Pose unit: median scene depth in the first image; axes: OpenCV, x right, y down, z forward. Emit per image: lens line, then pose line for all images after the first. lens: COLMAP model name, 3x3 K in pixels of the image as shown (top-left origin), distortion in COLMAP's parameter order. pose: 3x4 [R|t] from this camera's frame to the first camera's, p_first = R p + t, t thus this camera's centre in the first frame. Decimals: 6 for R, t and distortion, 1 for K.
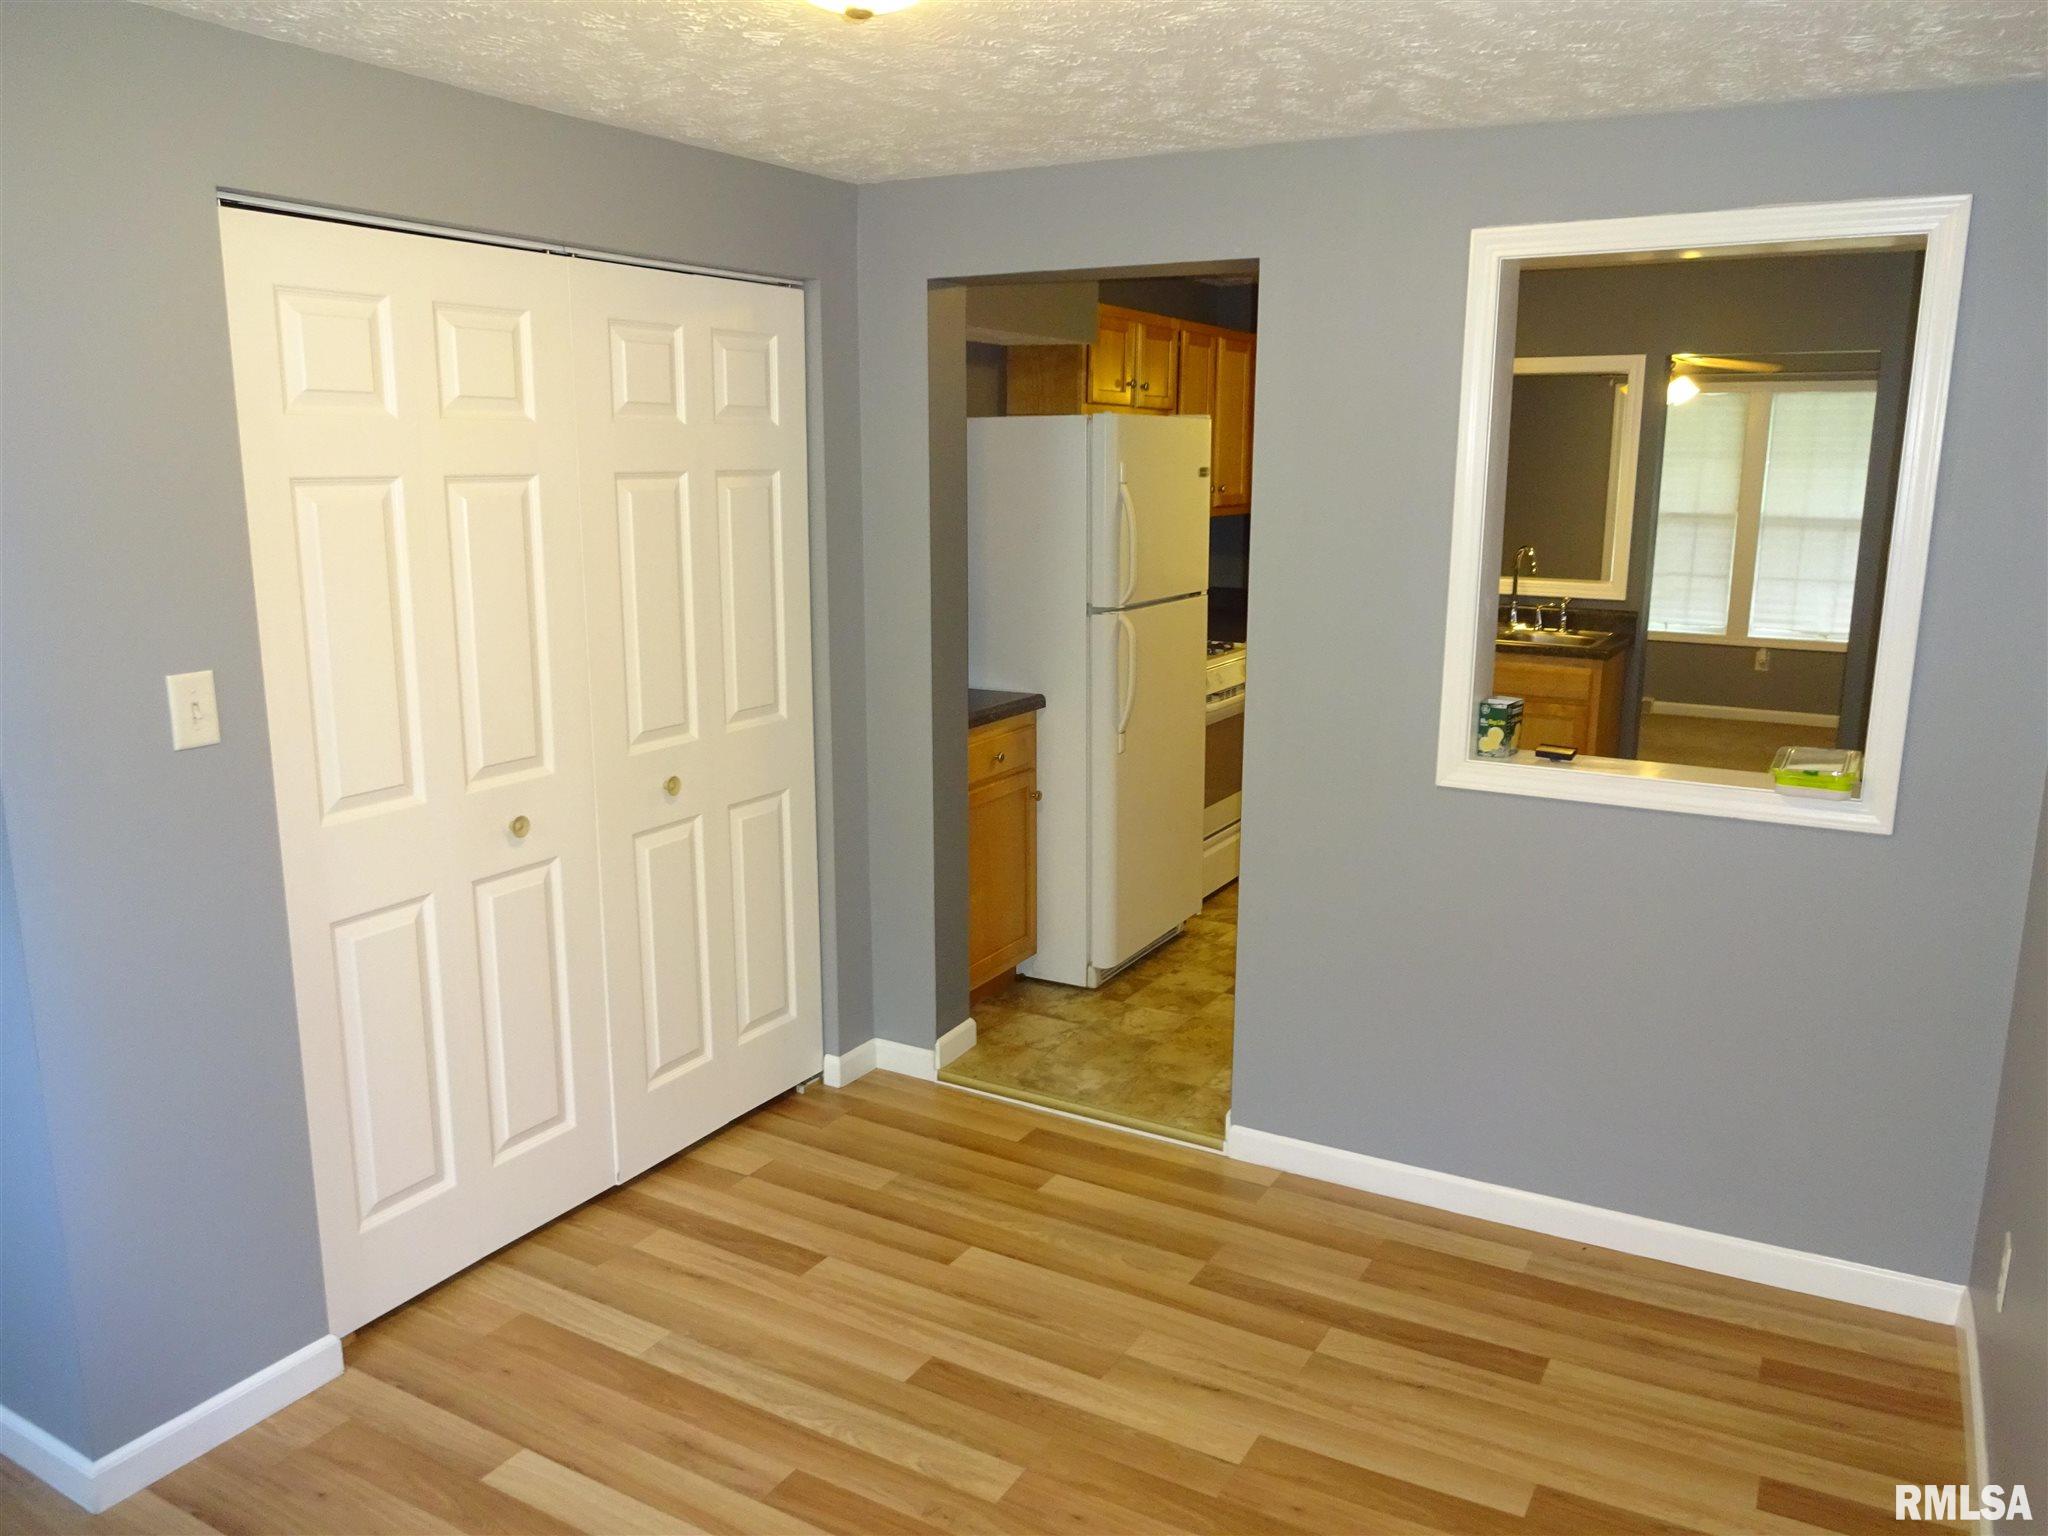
lens RADIAL K [[1509.8, 0, 1030.2], [0, 1509.8, 765.6], [0, 0, 1]] dist [0.007643, 0.010064]
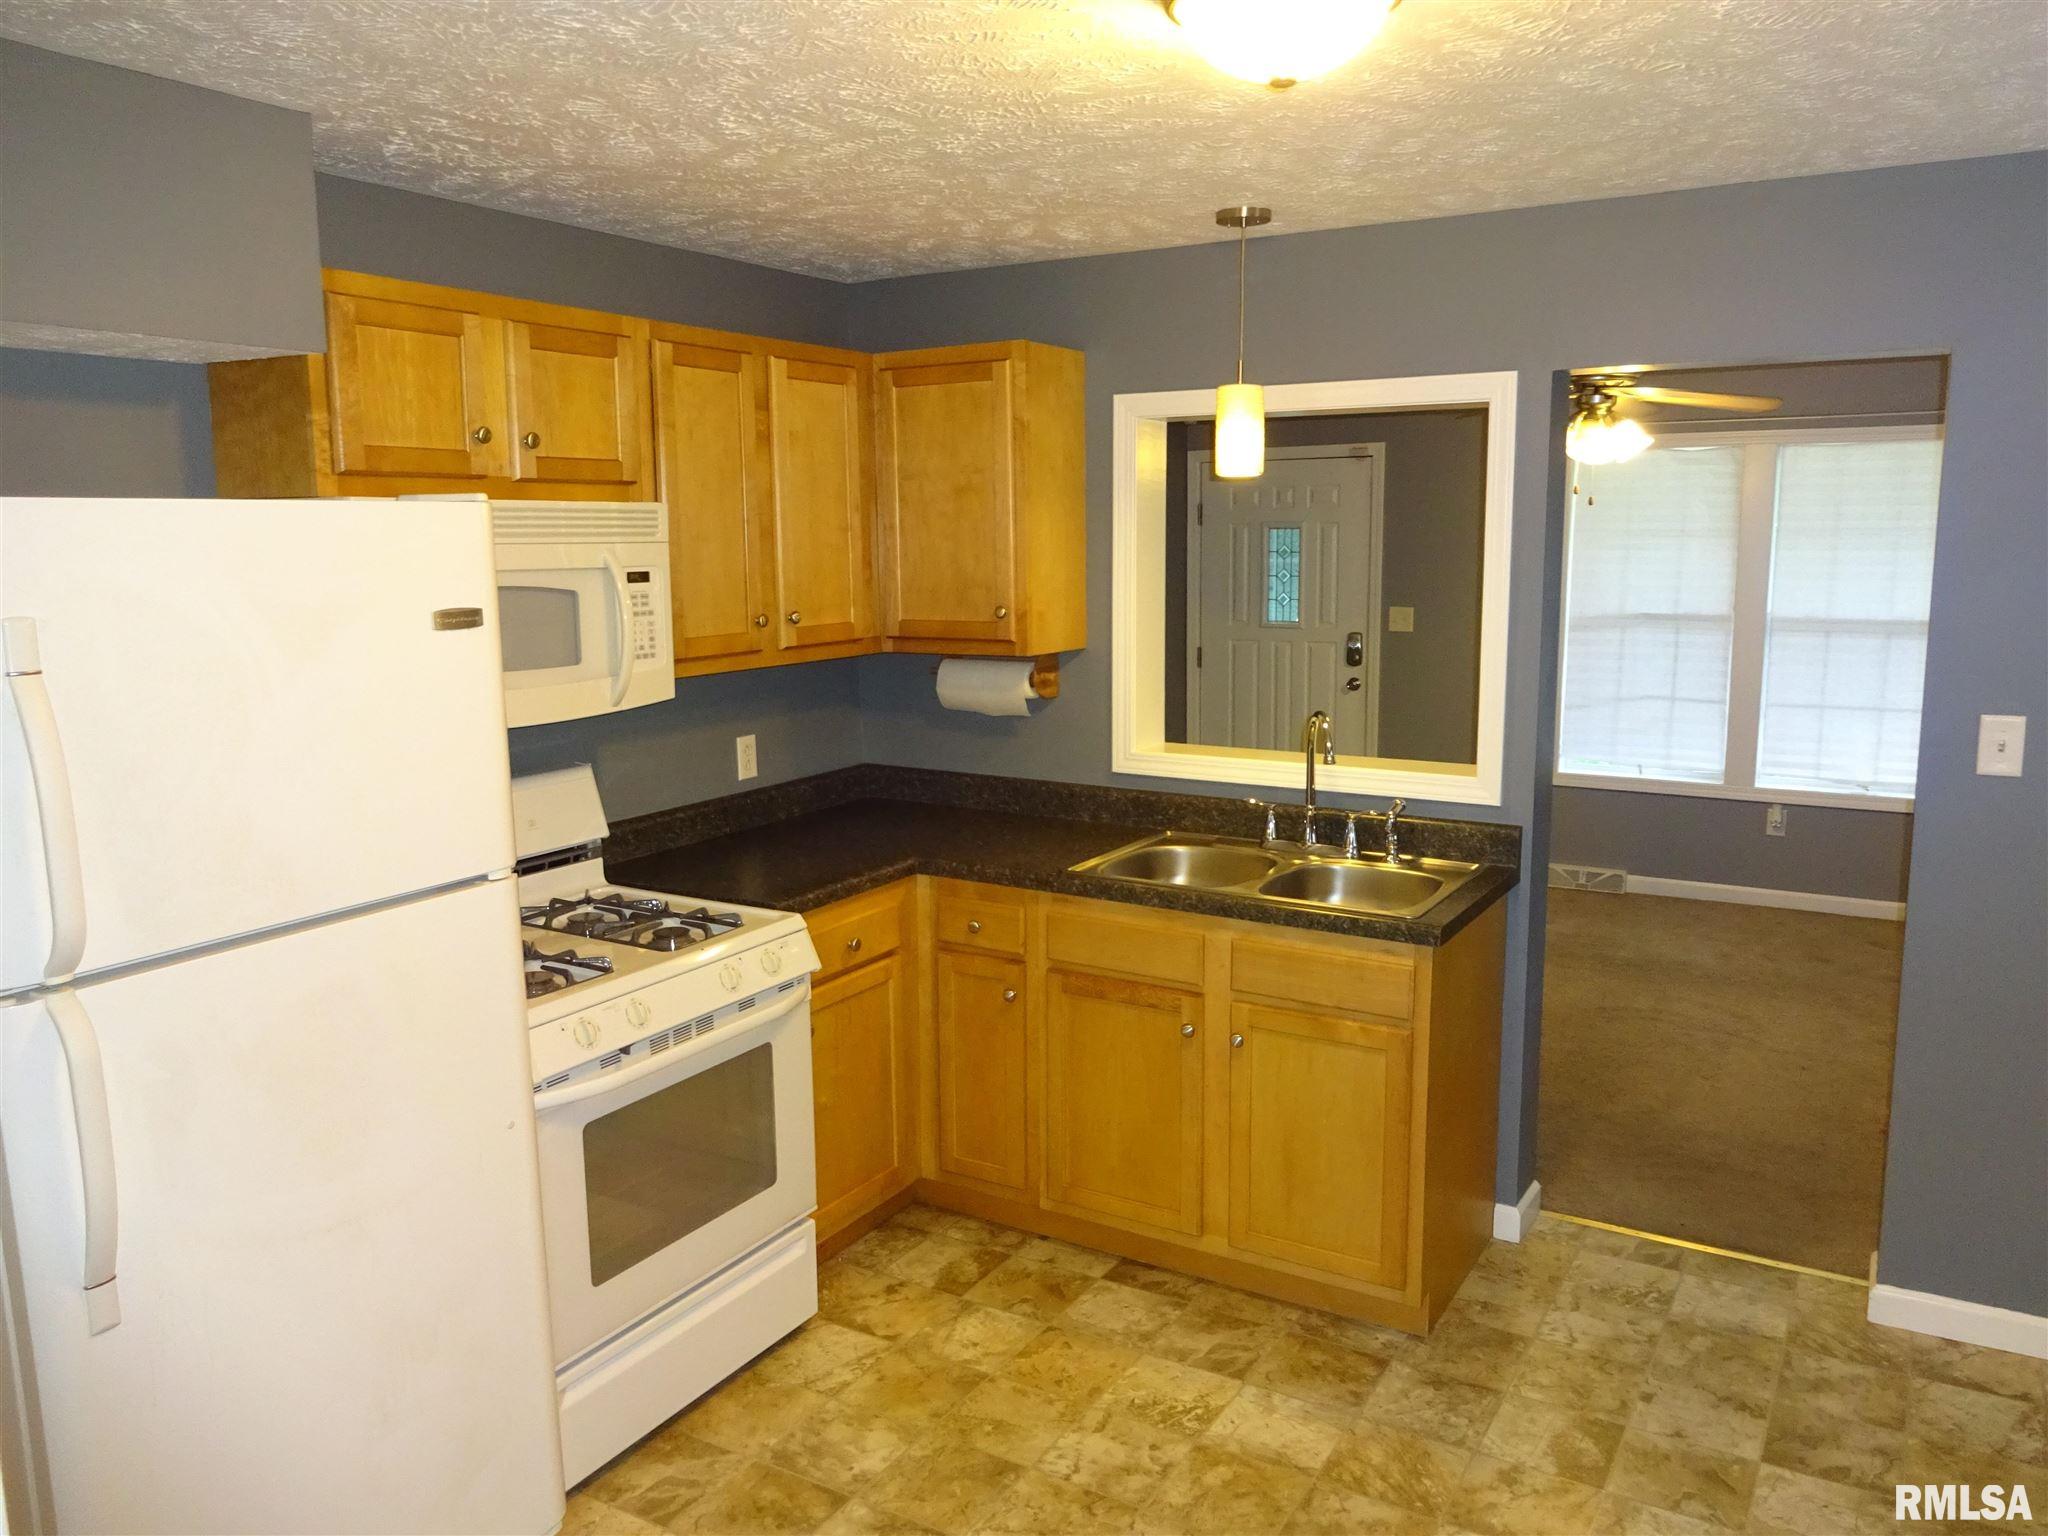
lens RADIAL K [[1509.8, 0, 1034.7], [0, 1509.8, 767.3], [0, 0, 1]] dist [0.007643, 0.010064]
pose [[0.999676, -0.012452, -0.022212, 0.227404], [0.011415, 0.998866, -0.046222, -0.097288], [0.022762, 0.045953, 0.998684, 0.423305]]
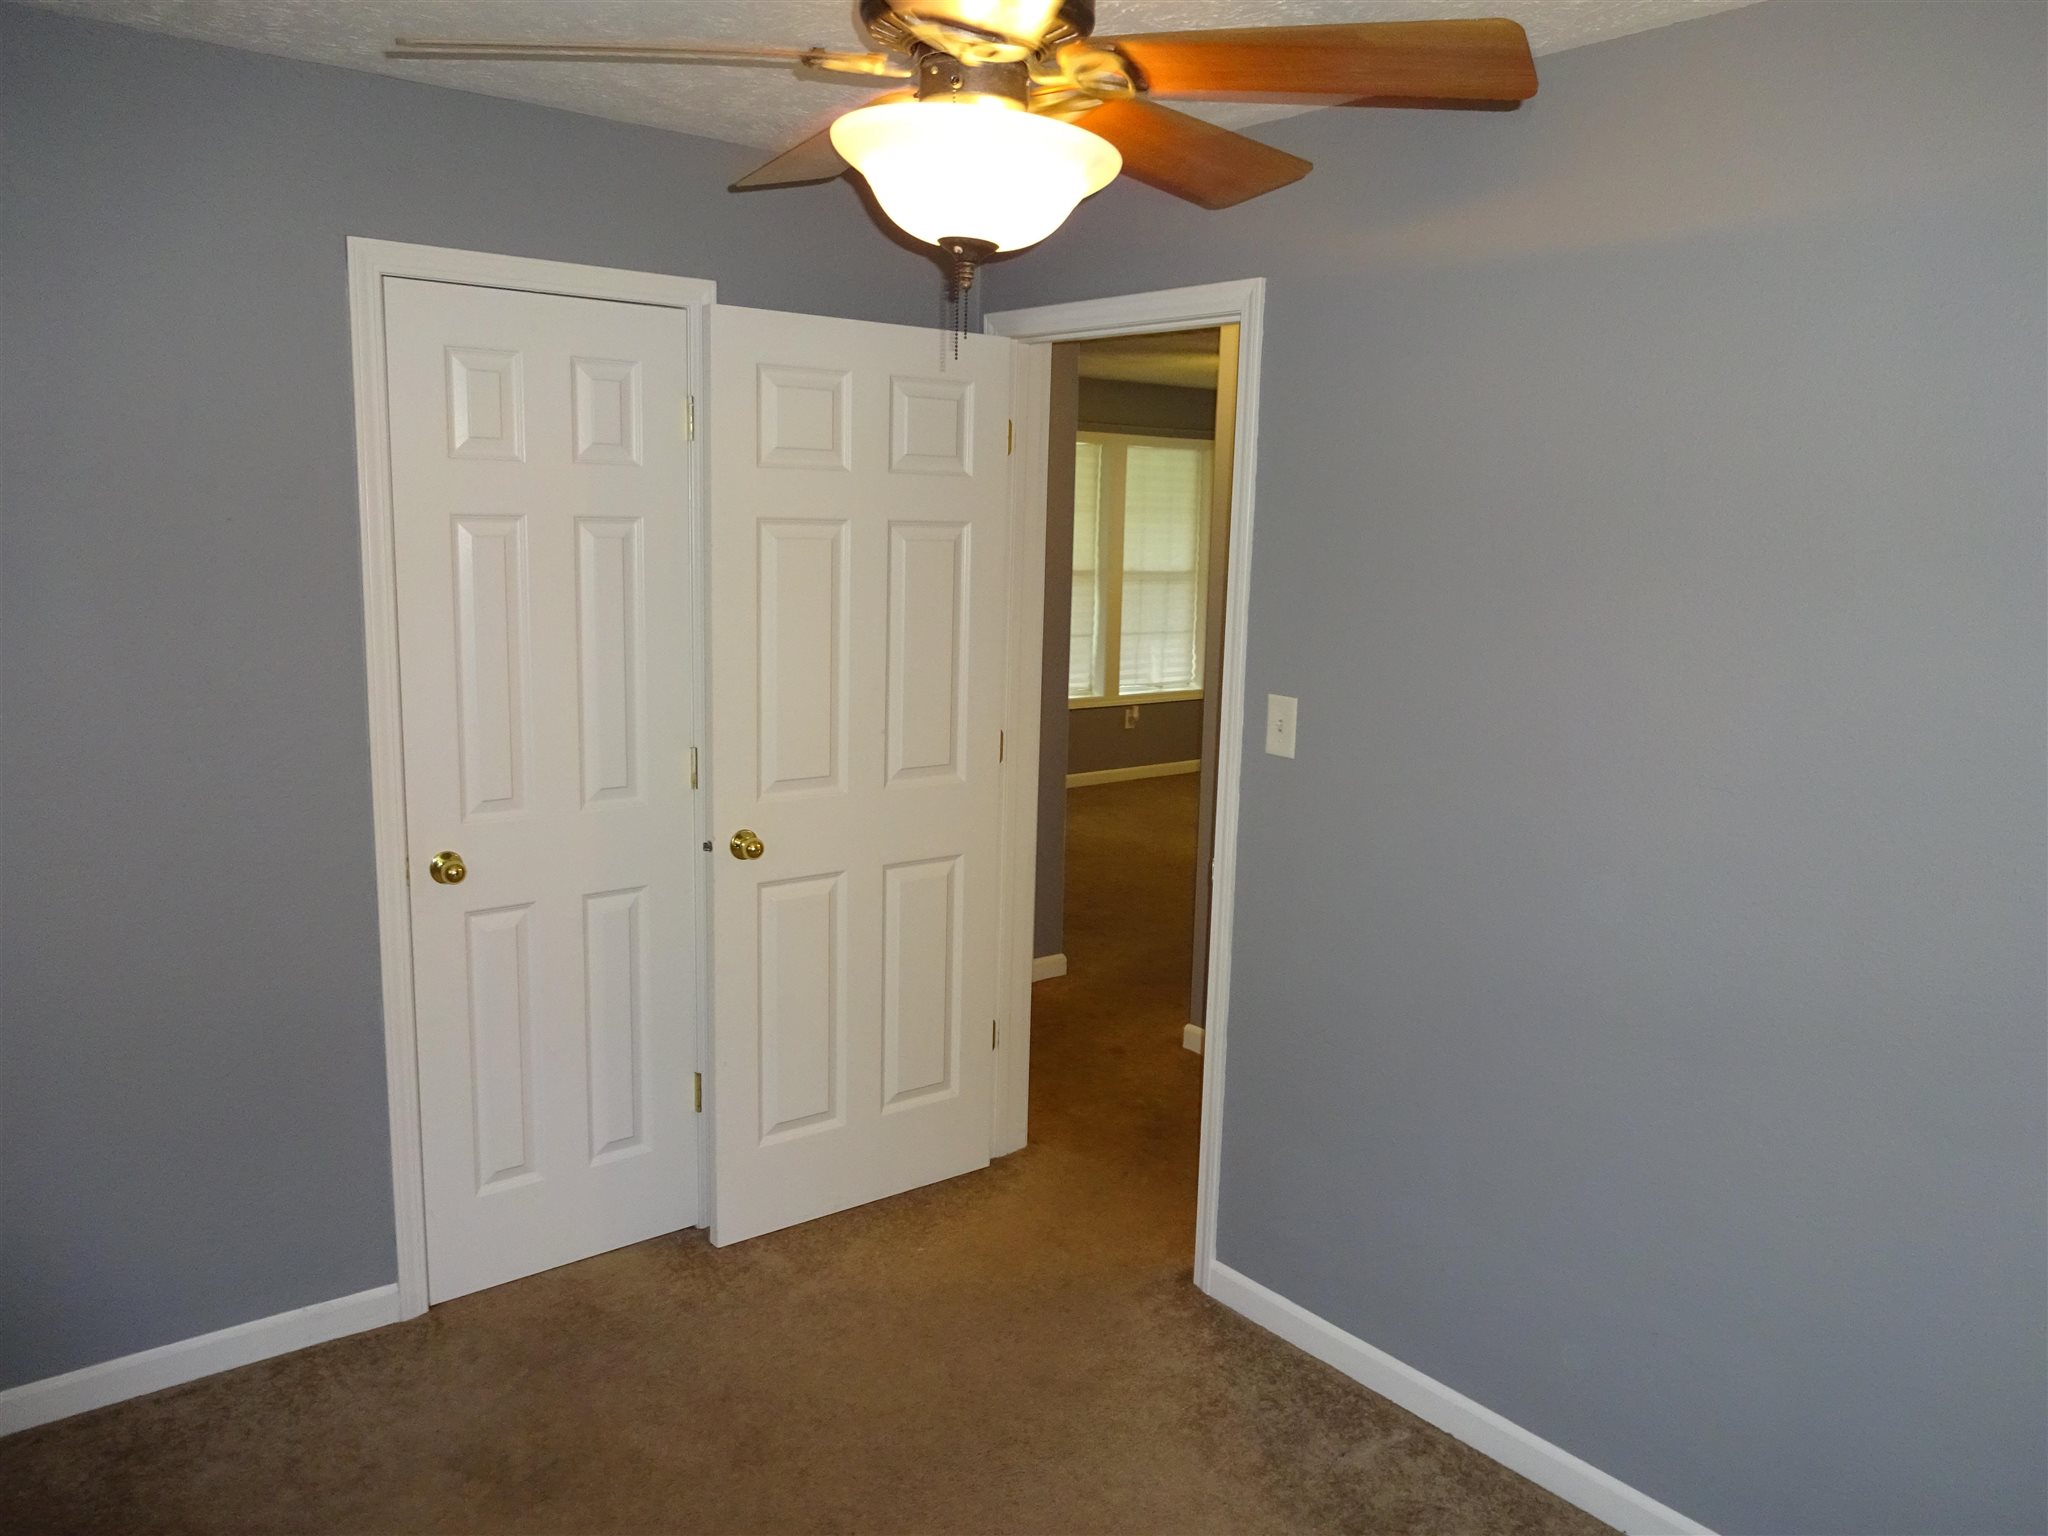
lens RADIAL K [[1509.8, 0, 1022.2], [0, 1509.8, 769.2], [0, 0, 1]] dist [0.007643, 0.010064]
pose [[0.339318, -0.151255, 0.928431, -0.667122], [0.165086, 0.981245, 0.099525, -0.215089], [-0.926072, 0.119500, 0.357924, 1.063895]]
